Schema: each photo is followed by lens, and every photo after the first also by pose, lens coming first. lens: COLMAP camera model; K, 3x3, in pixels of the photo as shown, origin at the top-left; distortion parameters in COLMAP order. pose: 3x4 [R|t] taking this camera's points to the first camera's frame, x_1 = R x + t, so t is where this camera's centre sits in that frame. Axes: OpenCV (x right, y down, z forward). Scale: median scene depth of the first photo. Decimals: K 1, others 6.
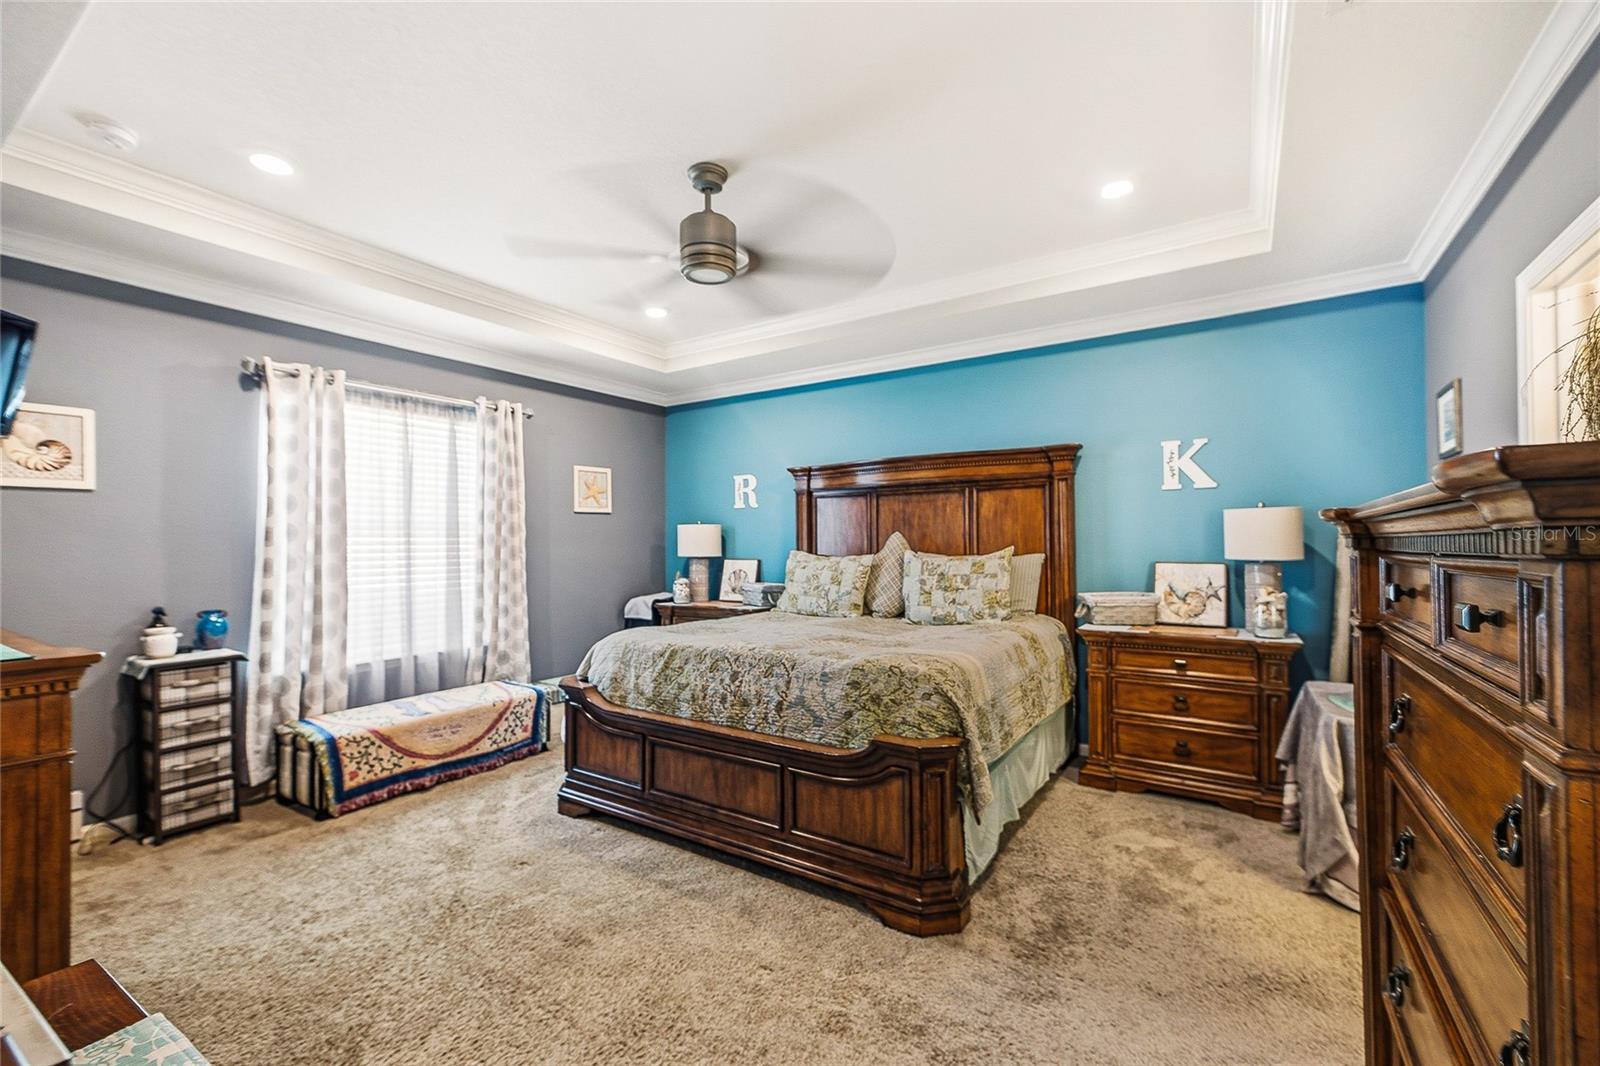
lens RADIAL K [[669.5, 0, 808.3], [0, 669.5, 529.7], [0, 0, 1]] dist [0.002425, -0.003451]
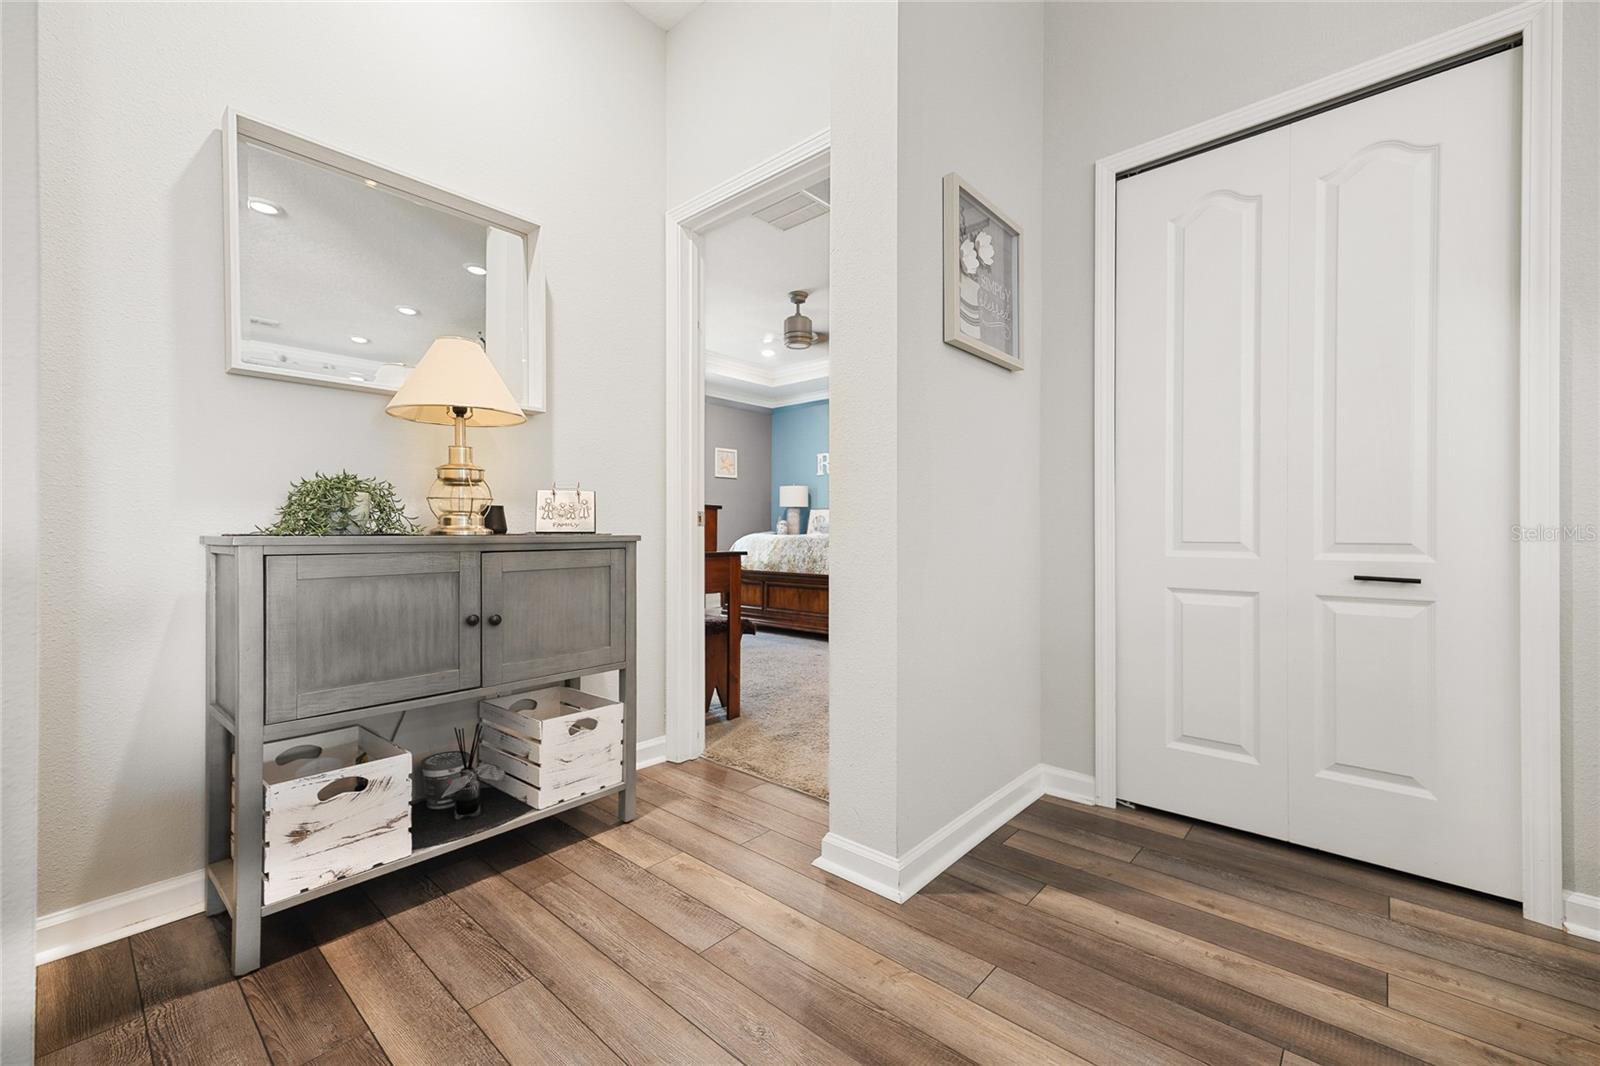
lens RADIAL K [[669.5, 0, 814.5], [0, 669.5, 532.6], [0, 0, 1]] dist [0.002425, -0.003451]
pose [[0.990866, 0.010893, -0.134406, 0.159785], [-0.009258, 0.999875, 0.012779, 0.140453], [0.134529, -0.011418, 0.990844, -0.898705]]
